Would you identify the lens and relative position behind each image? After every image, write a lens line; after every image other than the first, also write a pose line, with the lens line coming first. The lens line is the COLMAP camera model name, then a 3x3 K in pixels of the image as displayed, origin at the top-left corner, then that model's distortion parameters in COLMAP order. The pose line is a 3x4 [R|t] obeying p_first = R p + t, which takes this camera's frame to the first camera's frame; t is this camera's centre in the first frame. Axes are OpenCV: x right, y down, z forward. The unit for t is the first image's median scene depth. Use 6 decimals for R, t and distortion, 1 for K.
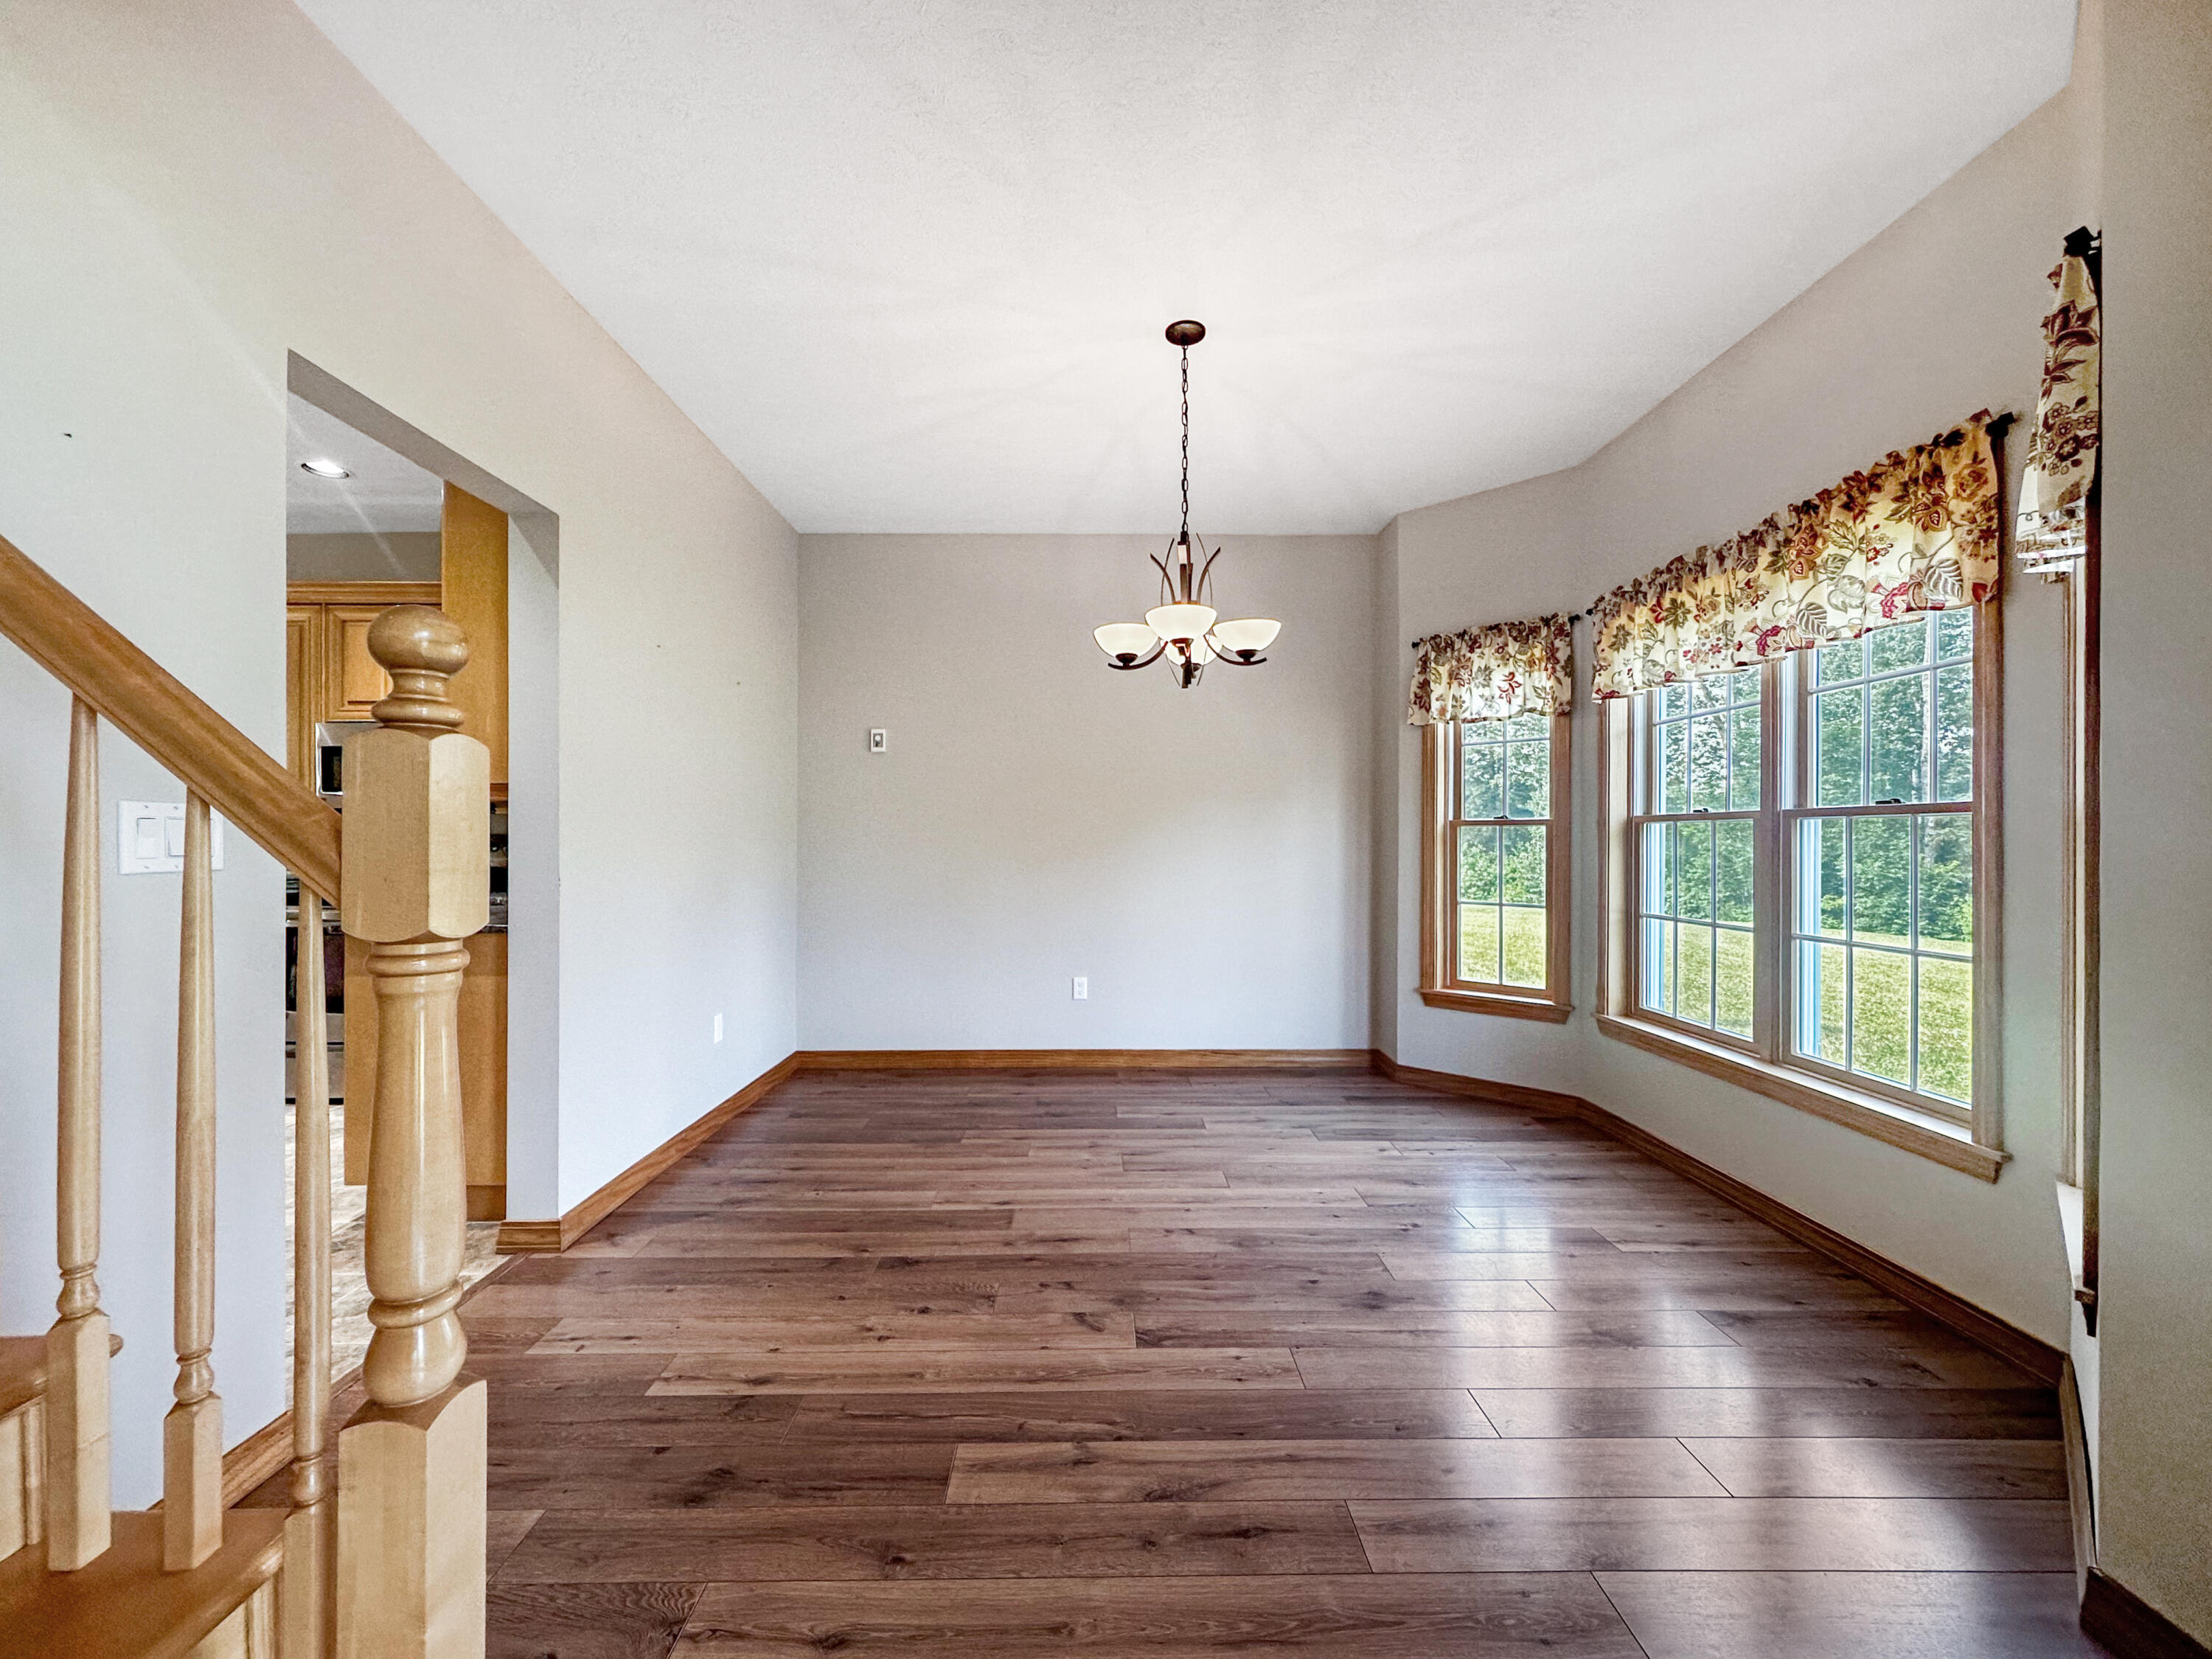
lens RADIAL K [[878.7, 0, 1125.3], [0, 878.7, 838.6], [0, 0, 1]] dist [-0.001384, 0.000108]
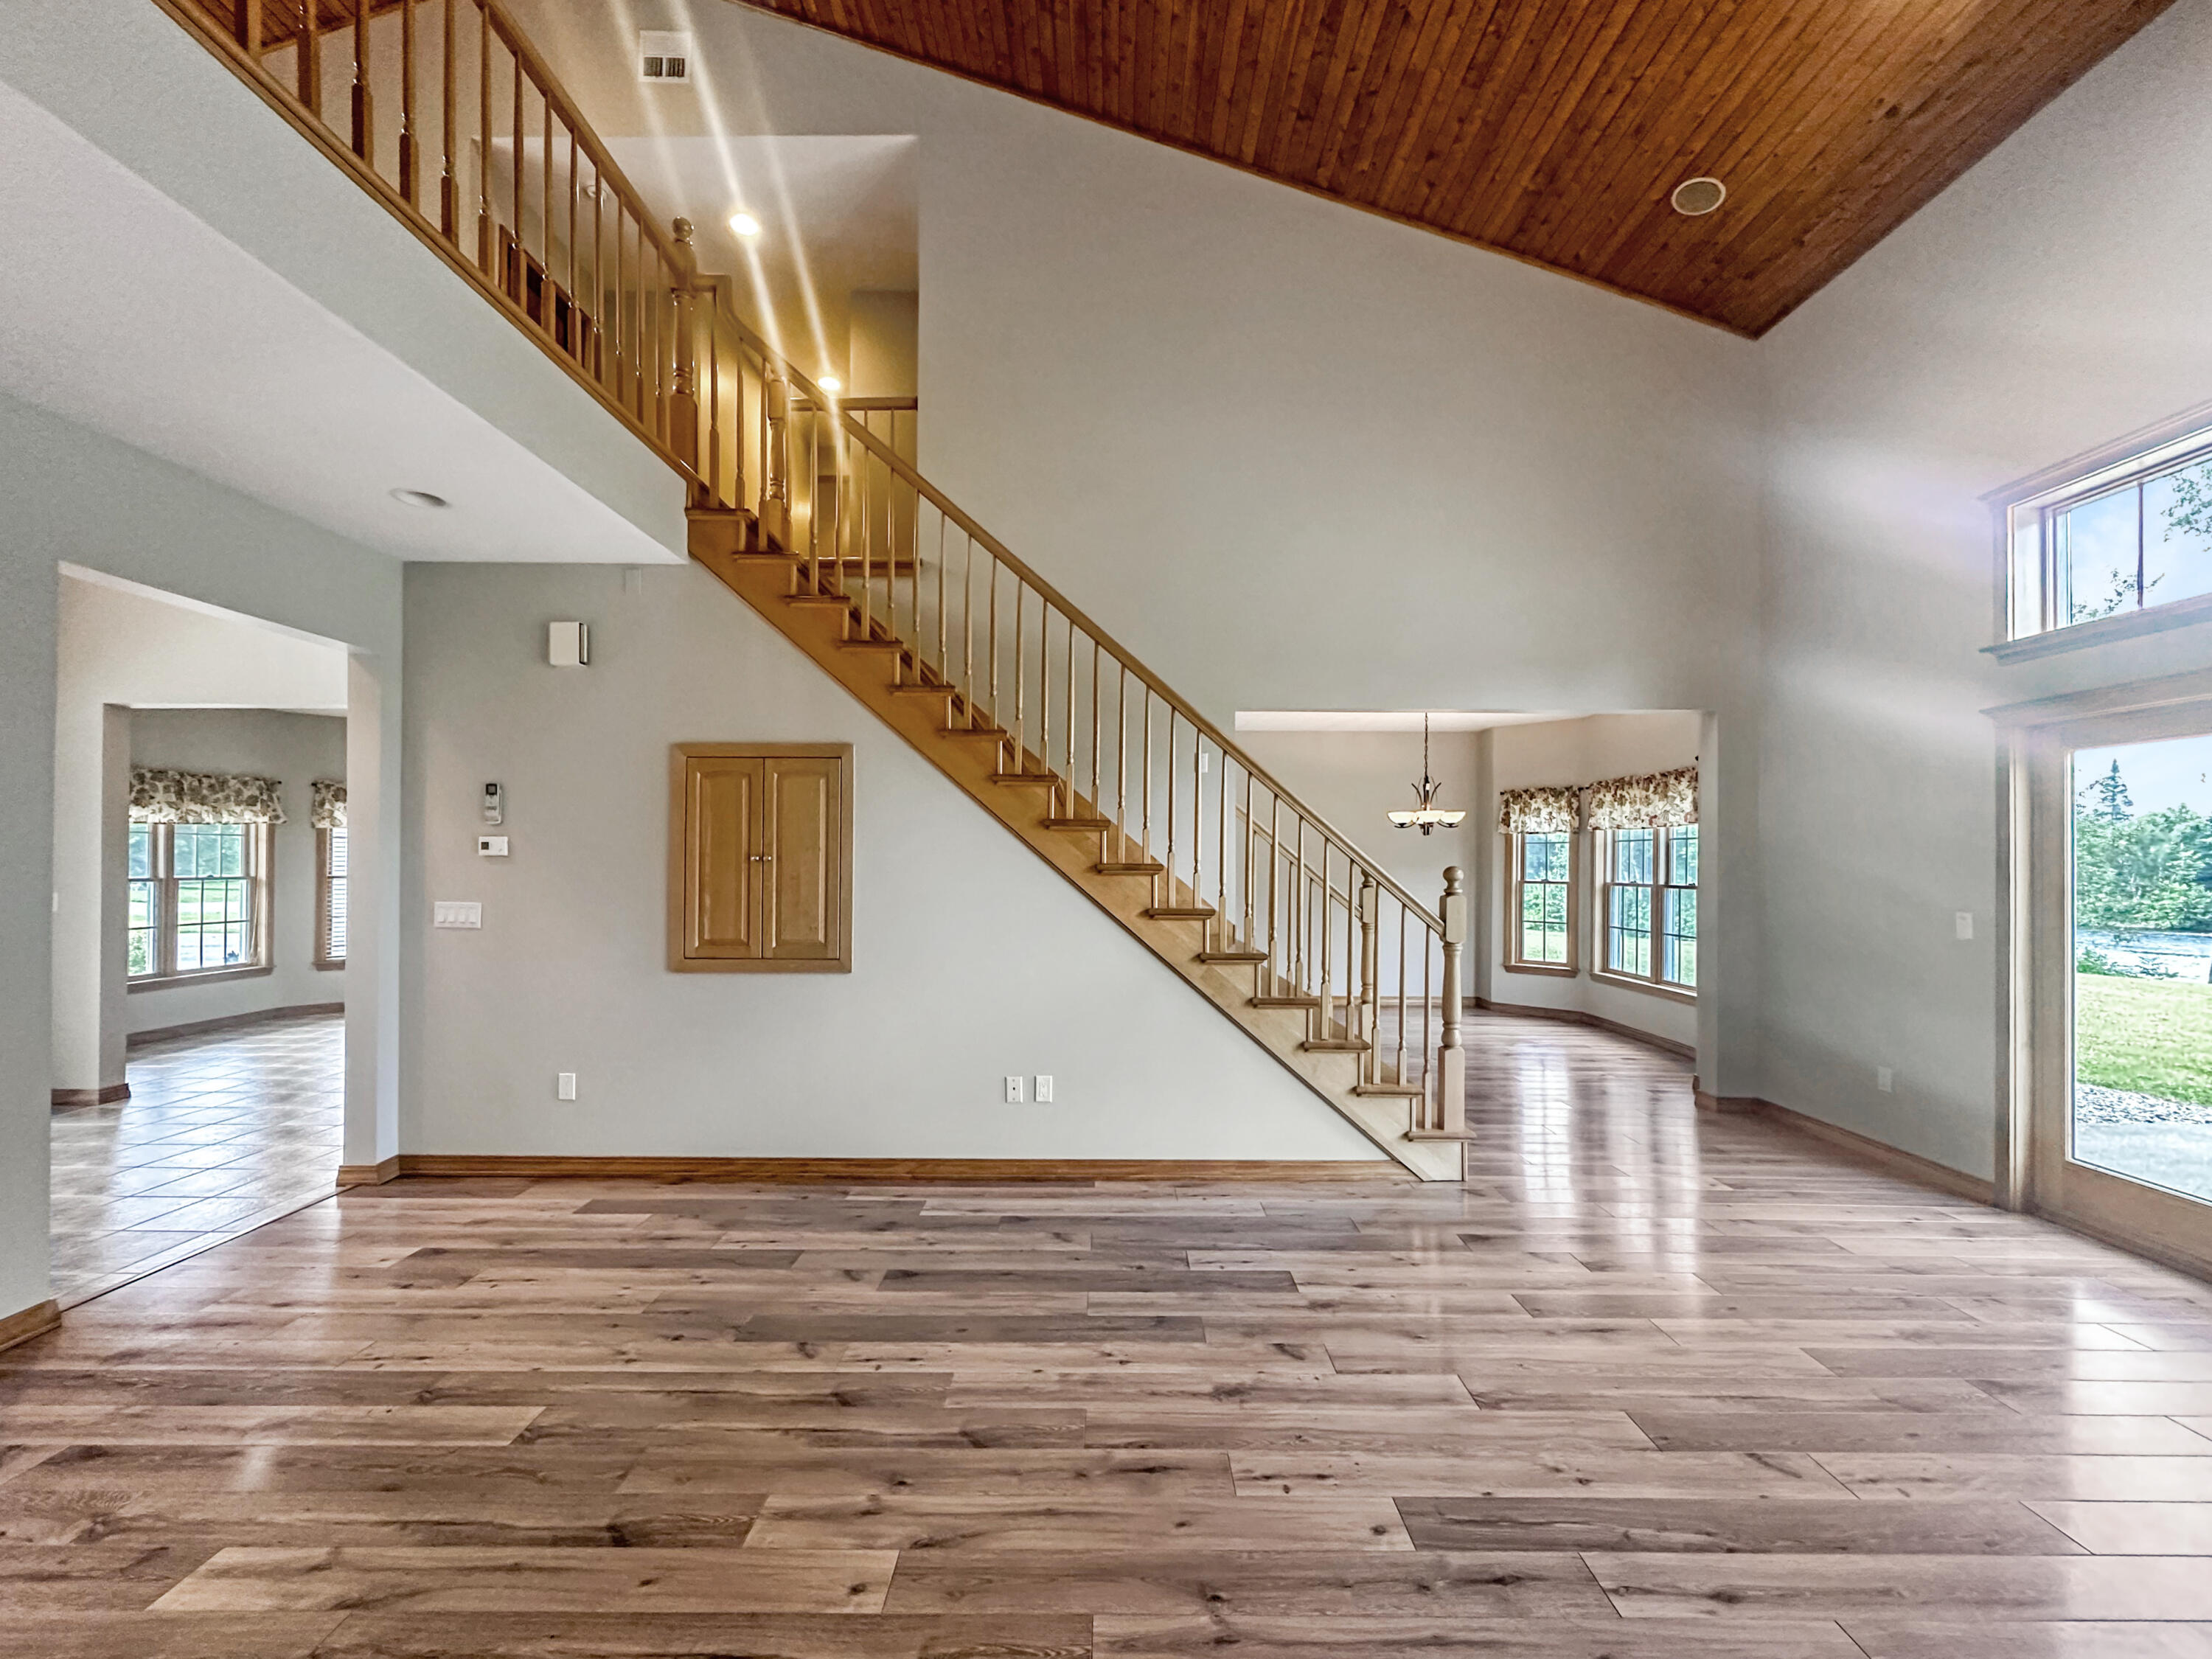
lens RADIAL K [[878.7, 0, 1132.2], [0, 878.7, 861.0], [0, 0, 1]] dist [-0.001384, 0.000108]
pose [[0.999851, 0.004629, -0.016647, -0.619807], [-0.004604, 0.999988, 0.001566, -0.082912], [0.016654, -0.001489, 0.999860, -1.318157]]
